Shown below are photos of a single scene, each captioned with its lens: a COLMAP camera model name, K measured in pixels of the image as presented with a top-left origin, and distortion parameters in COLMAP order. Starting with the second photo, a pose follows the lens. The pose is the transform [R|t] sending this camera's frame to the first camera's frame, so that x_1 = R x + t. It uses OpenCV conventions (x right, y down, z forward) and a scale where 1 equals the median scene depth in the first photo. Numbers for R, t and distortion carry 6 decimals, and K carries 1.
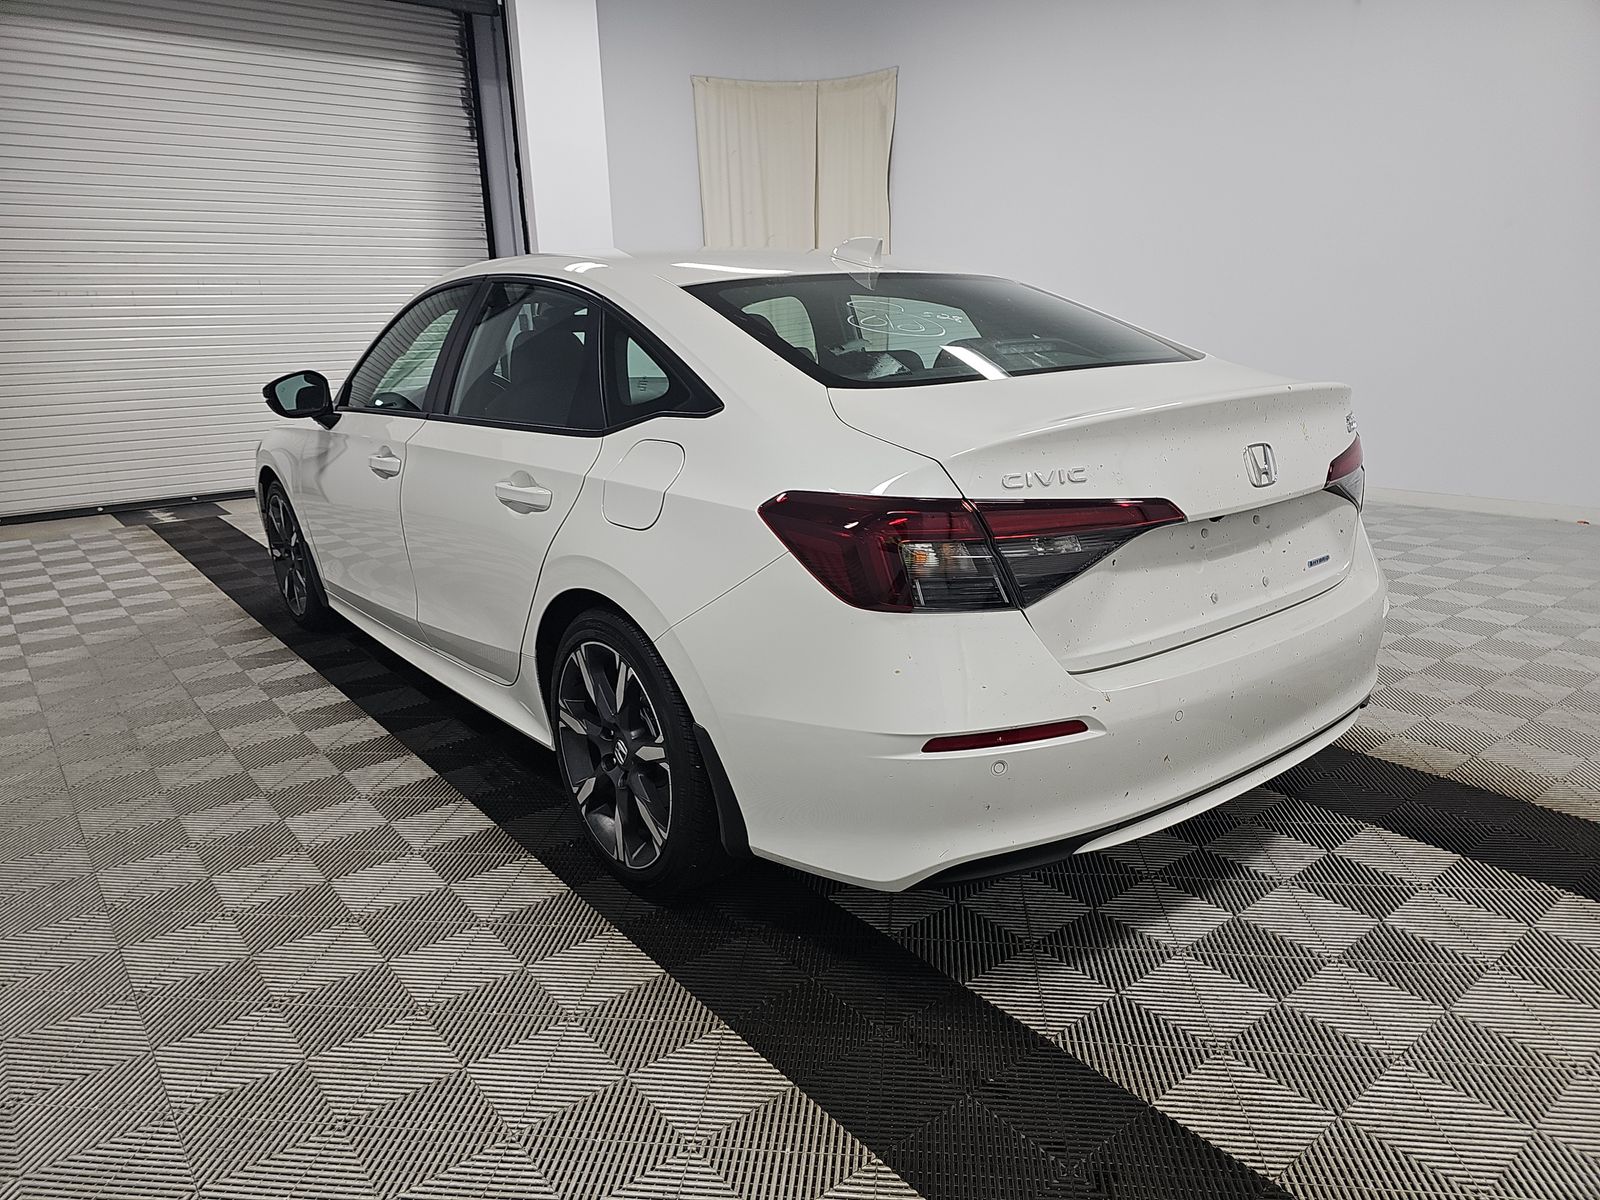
lens RADIAL K [[1074.3, 0, 800.0], [0, 1074.3, 600.0], [0, 0, 1]] dist [0.056922, -0.000423]
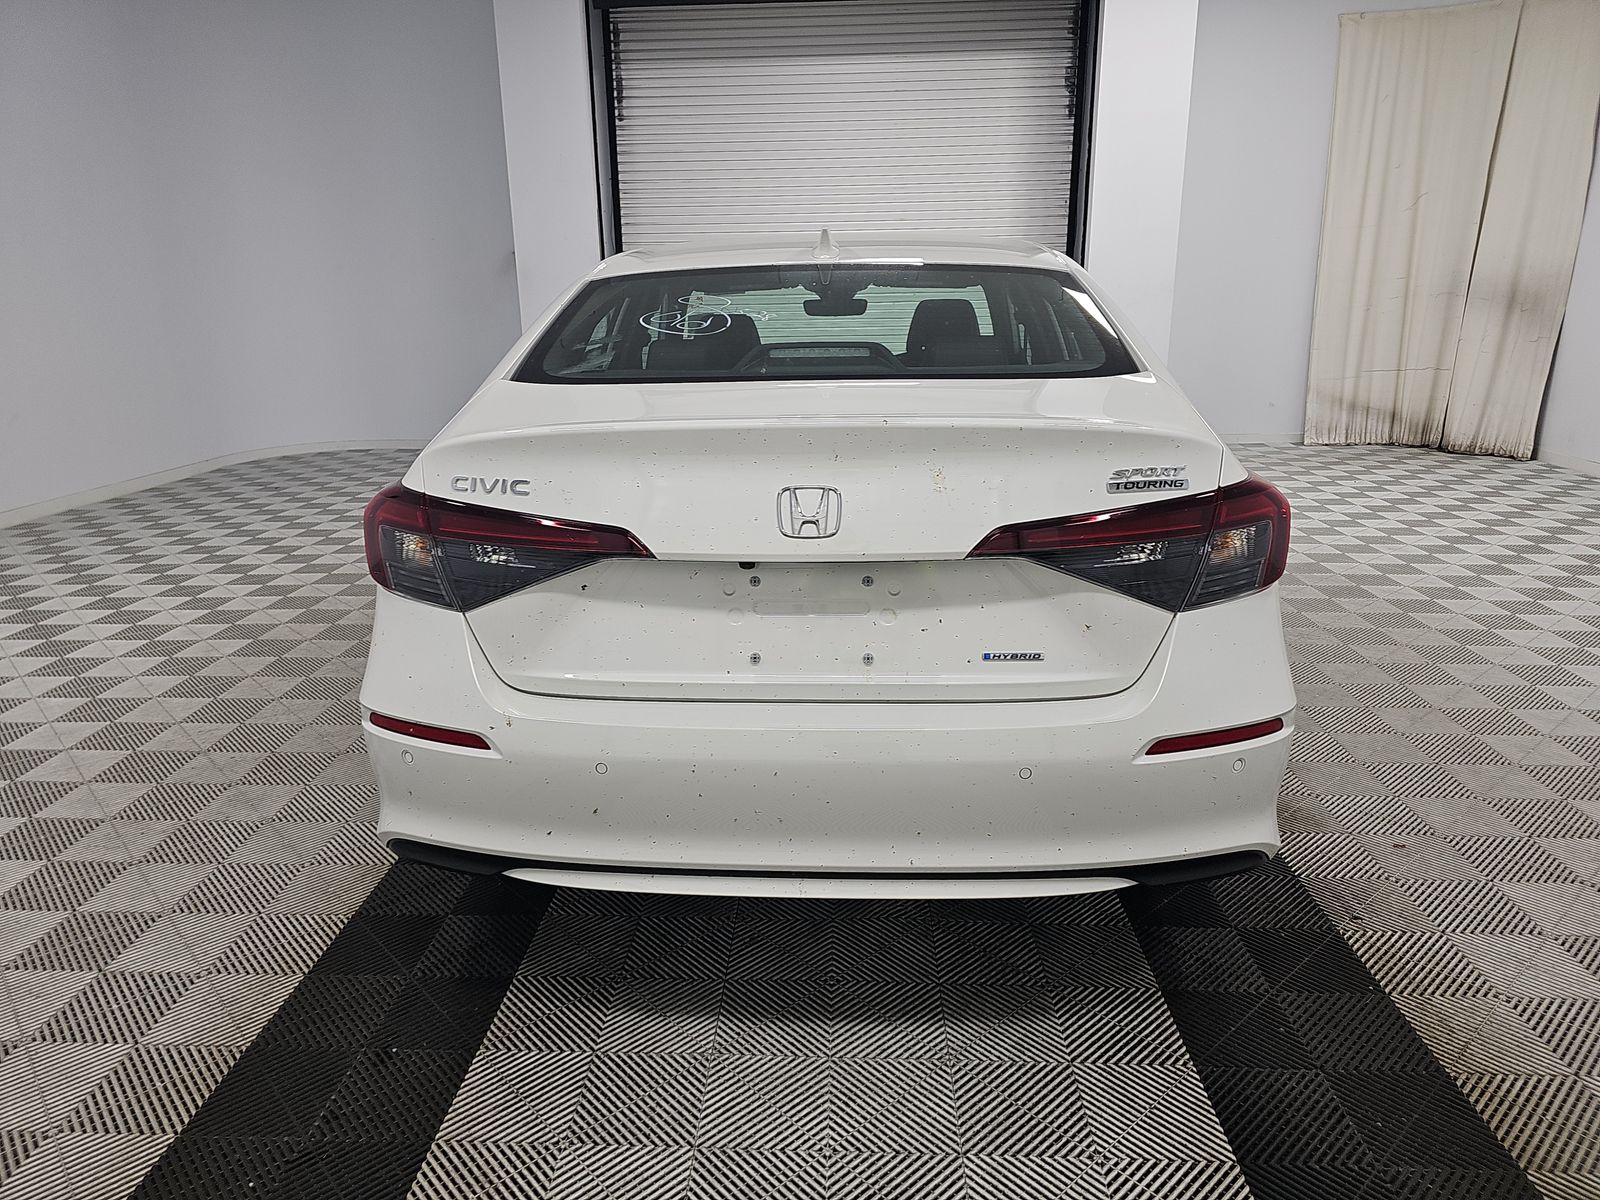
lens RADIAL K [[1059.3, 0, 800.2], [0, 1059.3, 609.7], [0, 0, 1]] dist [0.018311, 0.000048]
pose [[0.752672, 0.203105, -0.626285, 0.200902], [-0.178079, 0.978575, 0.103338, -0.028731], [0.633855, 0.033748, 0.772715, 0.083084]]
